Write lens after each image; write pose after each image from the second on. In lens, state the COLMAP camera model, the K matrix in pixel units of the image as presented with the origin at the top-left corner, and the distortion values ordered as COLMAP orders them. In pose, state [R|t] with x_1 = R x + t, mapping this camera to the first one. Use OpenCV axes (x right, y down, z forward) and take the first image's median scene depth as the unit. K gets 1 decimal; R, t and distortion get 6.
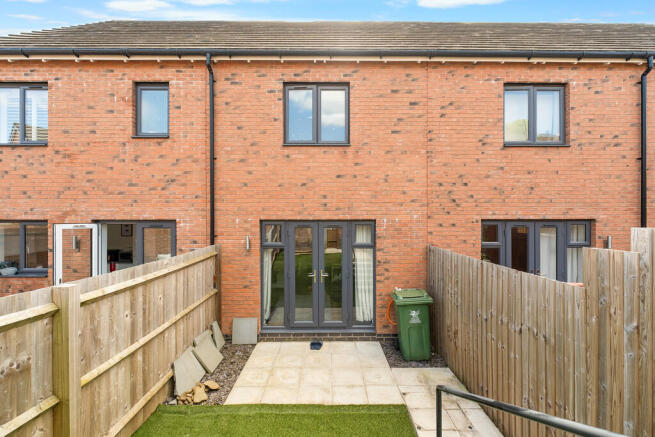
lens RADIAL K [[283.7, 0, 328.1], [0, 283.7, 222.3], [0, 0, 1]] dist [-0.000024, -0.000057]
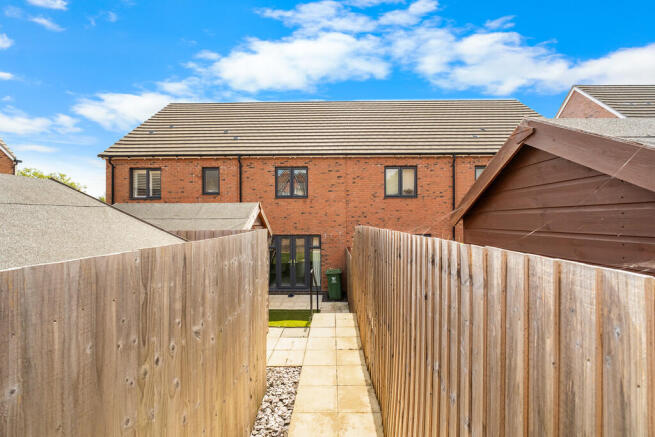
lens RADIAL K [[283.7, 0, 324.3], [0, 283.7, 215.5], [0, 0, 1]] dist [-0.000024, -0.000057]
pose [[0.999878, -0.003578, -0.015229, 0.223320], [0.003326, 0.999857, -0.016555, -0.110179], [0.015286, 0.016503, 0.999747, -1.020474]]
